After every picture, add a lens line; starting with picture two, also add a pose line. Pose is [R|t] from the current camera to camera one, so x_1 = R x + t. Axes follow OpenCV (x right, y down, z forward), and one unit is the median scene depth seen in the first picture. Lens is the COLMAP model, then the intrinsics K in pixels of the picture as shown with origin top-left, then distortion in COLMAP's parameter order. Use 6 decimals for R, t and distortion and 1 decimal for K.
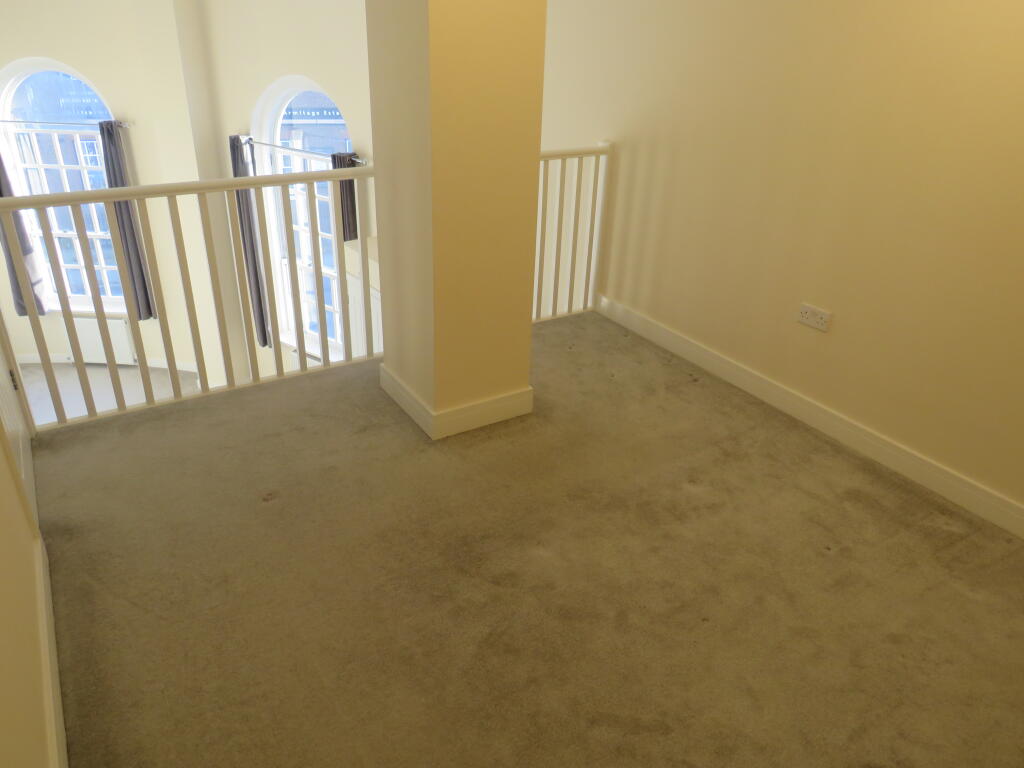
lens RADIAL K [[720.1, 0, 501.2], [0, 720.1, 381.0], [0, 0, 1]] dist [-0.015489, -0.008340]
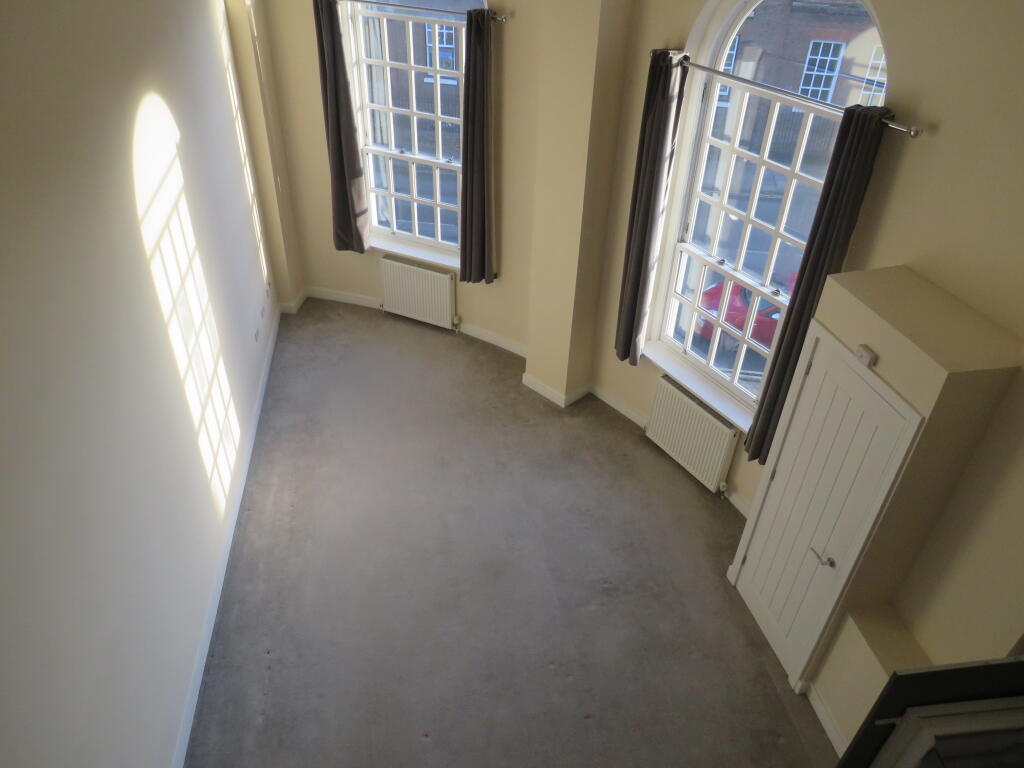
lens RADIAL K [[720.1, 0, 517.2], [0, 720.1, 394.4], [0, 0, 1]] dist [-0.015489, -0.008340]
pose [[0.925470, 0.229380, -0.301479, -0.210093], [-0.183697, 0.967746, 0.172404, -0.120370], [0.331301, -0.104174, 0.937756, 0.296627]]
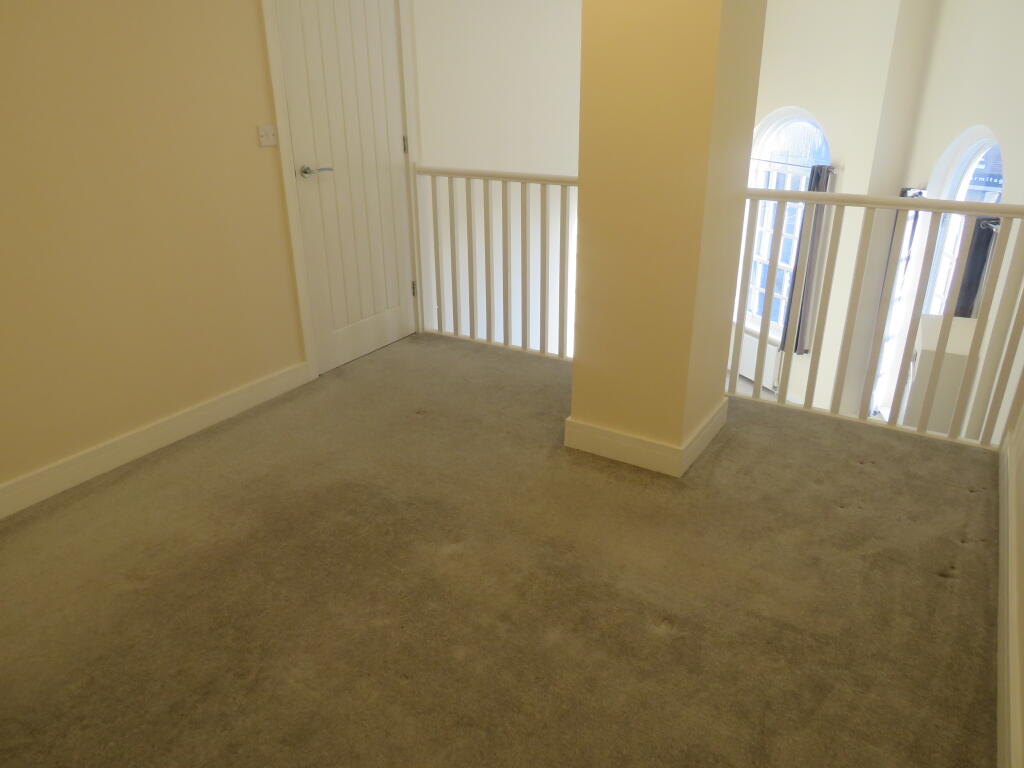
lens RADIAL K [[720.1, 0, 505.2], [0, 720.1, 378.9], [0, 0, 1]] dist [-0.015489, -0.008340]
pose [[0.418564, 0.314209, -0.852102, 0.255756], [-0.391113, 0.909146, 0.143123, -0.041314], [0.819655, 0.273362, 0.503427, 0.155520]]
